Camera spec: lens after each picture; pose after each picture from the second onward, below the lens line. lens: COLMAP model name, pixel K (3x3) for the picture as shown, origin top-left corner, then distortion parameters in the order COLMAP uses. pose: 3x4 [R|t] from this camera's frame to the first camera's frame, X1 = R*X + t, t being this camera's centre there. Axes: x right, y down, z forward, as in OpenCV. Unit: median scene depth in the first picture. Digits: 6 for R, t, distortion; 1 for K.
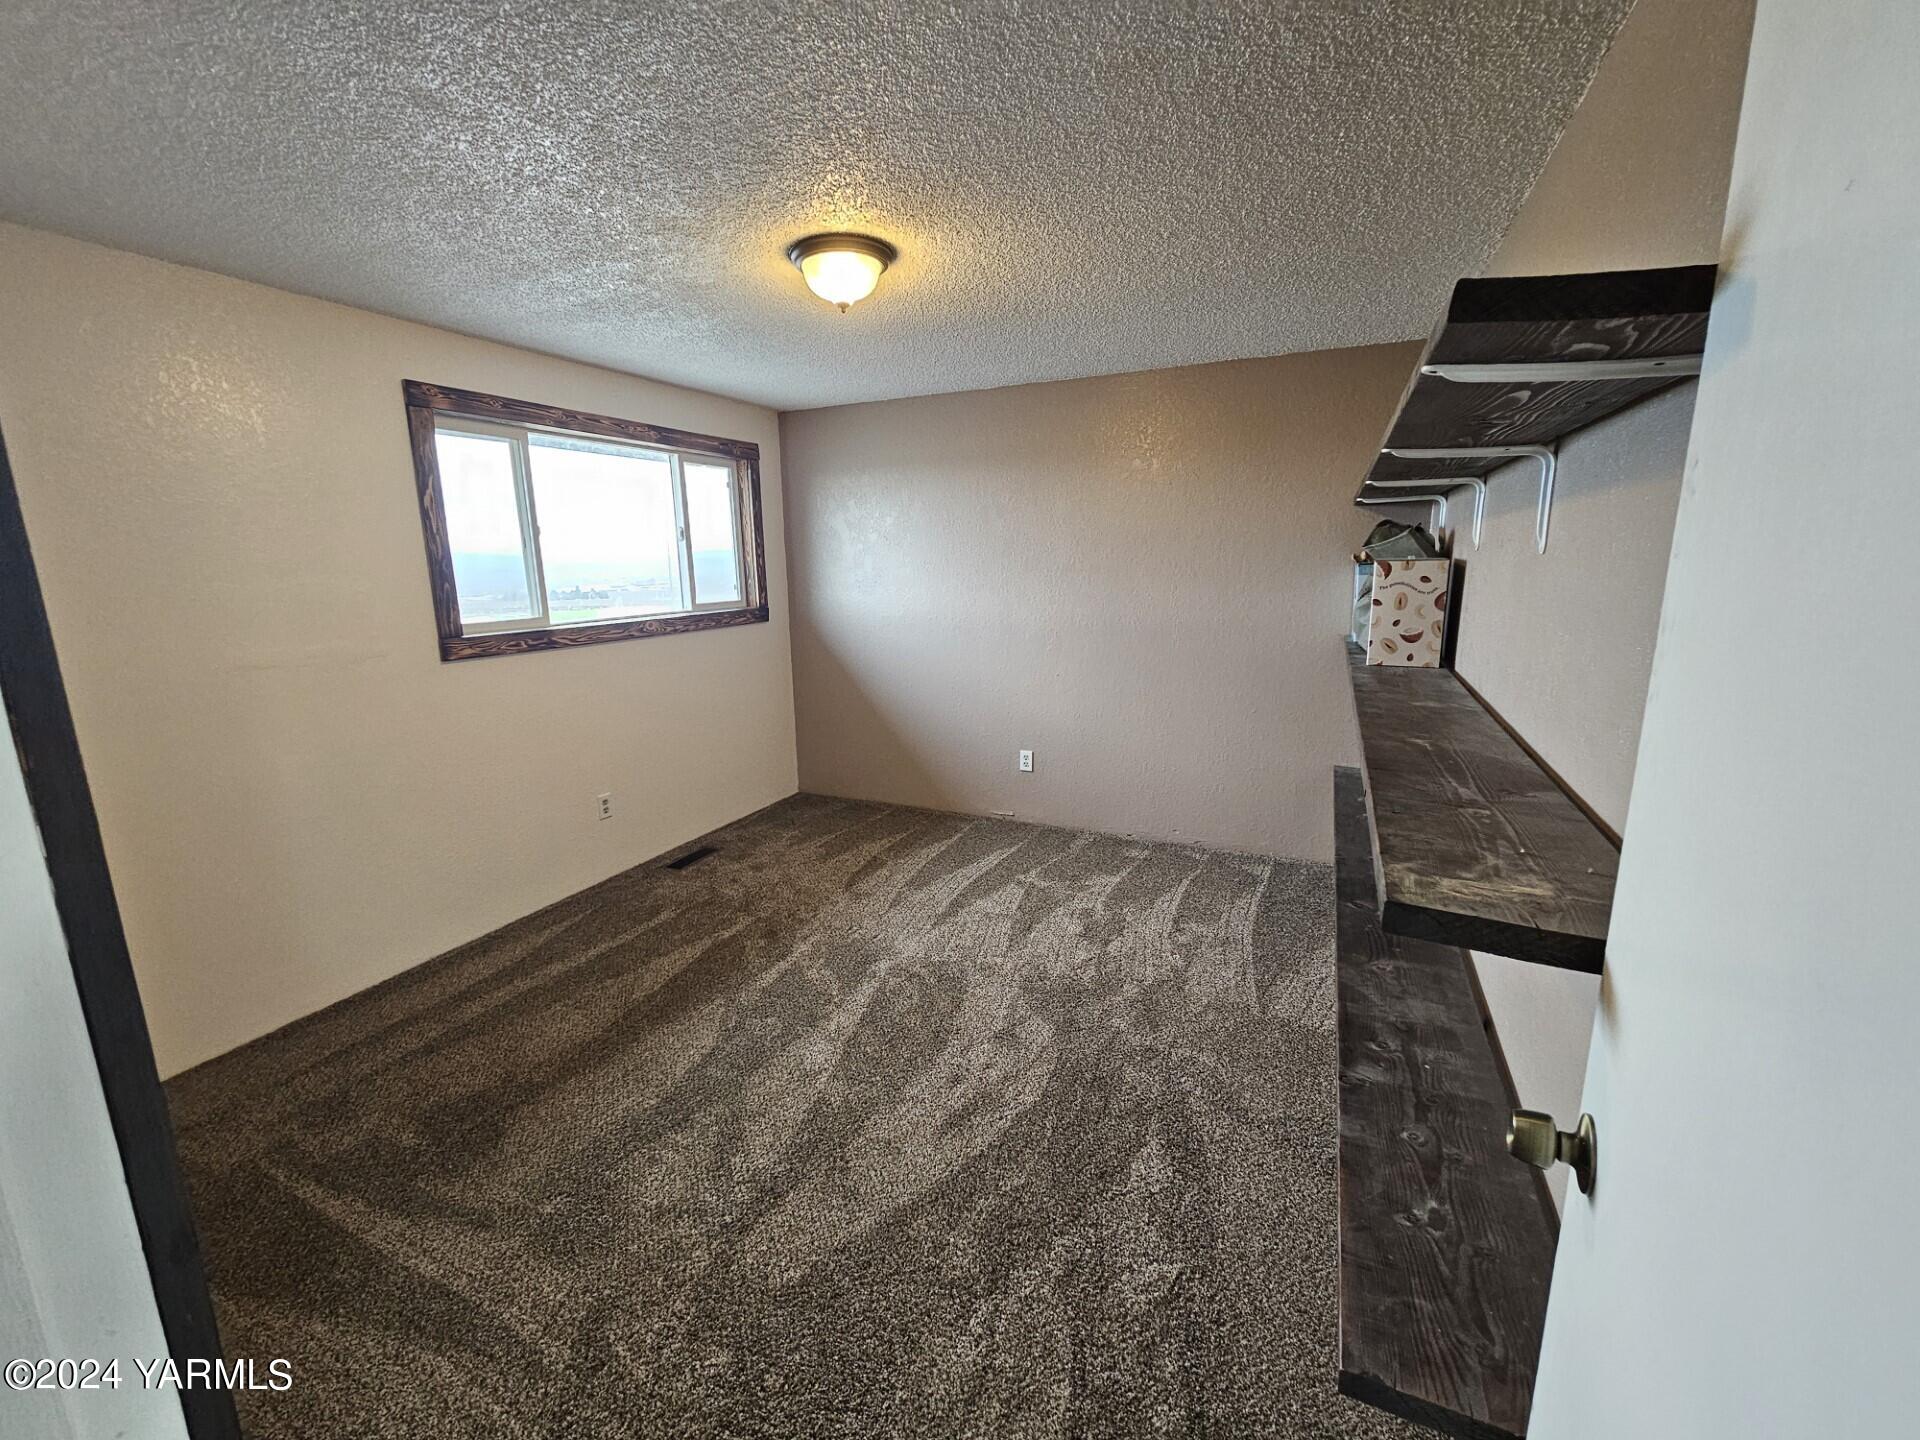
lens RADIAL K [[785.4, 0, 963.7], [0, 785.4, 715.1], [0, 0, 1]] dist [0.000882, 0.000327]
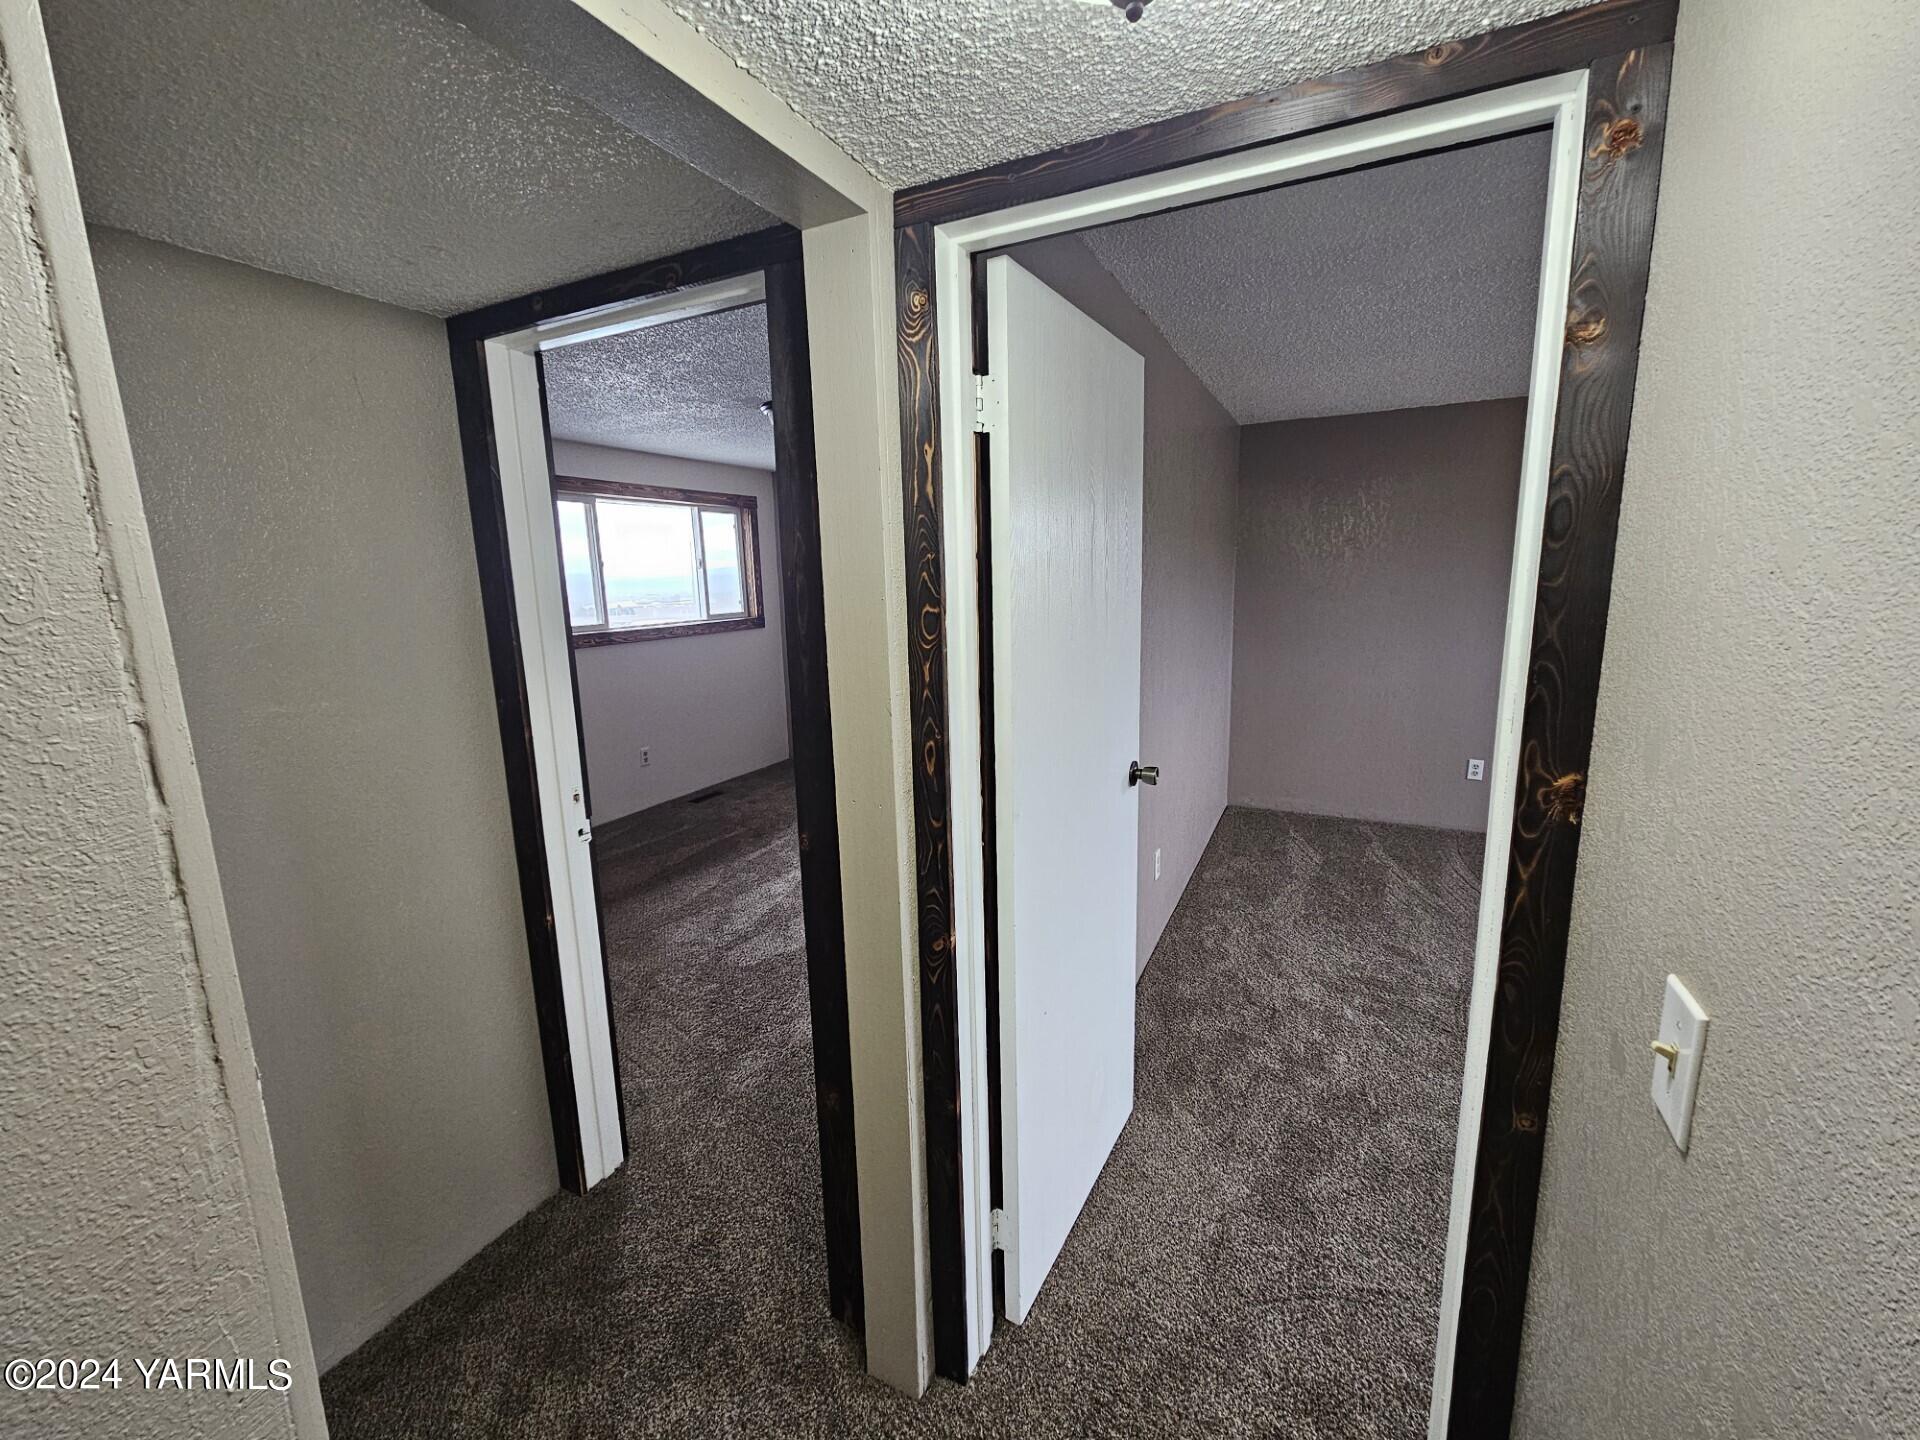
lens RADIAL K [[785.4, 0, 966.1], [0, 785.4, 721.2], [0, 0, 1]] dist [0.000882, 0.000327]
pose [[0.999715, -0.001305, -0.023846, 0.155643], [0.001073, 0.999952, -0.009720, 0.065913], [0.023858, 0.009692, 0.999668, -0.402357]]
